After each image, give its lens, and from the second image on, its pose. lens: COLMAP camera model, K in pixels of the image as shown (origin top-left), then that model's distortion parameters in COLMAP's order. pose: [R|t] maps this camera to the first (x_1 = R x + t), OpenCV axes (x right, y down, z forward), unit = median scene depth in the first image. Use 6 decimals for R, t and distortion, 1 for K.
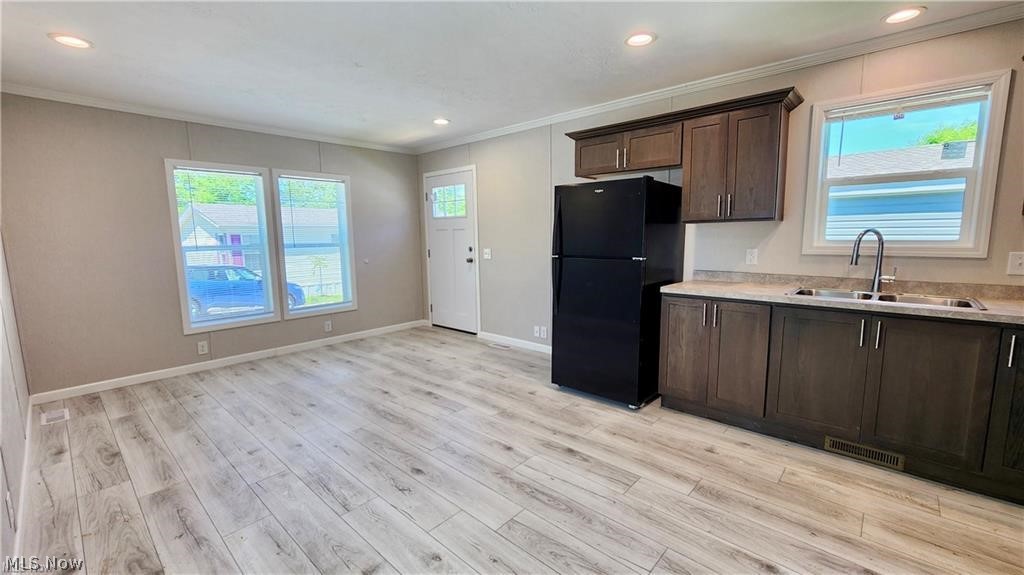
lens RADIAL K [[420.9, 0, 510.0], [0, 420.9, 288.0], [0, 0, 1]] dist [0.001653, 0.000119]
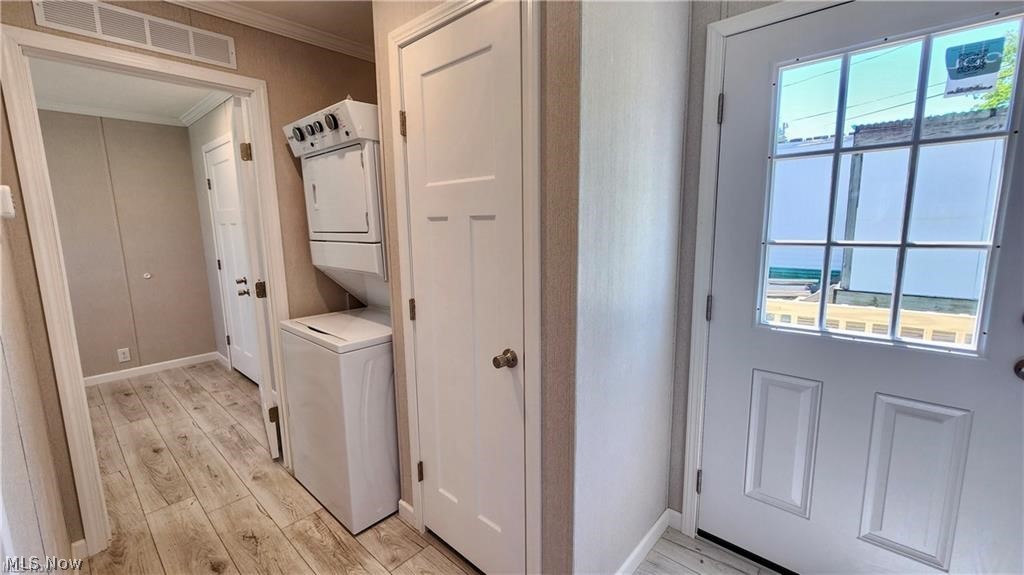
lens RADIAL K [[420.9, 0, 515.3], [0, 420.9, 289.3], [0, 0, 1]] dist [0.001653, 0.000119]
pose [[-0.999414, 0.033817, -0.005329, -0.799852], [0.030991, 0.959821, 0.278896, -0.186115], [0.014546, 0.278568, -0.960306, 1.323609]]
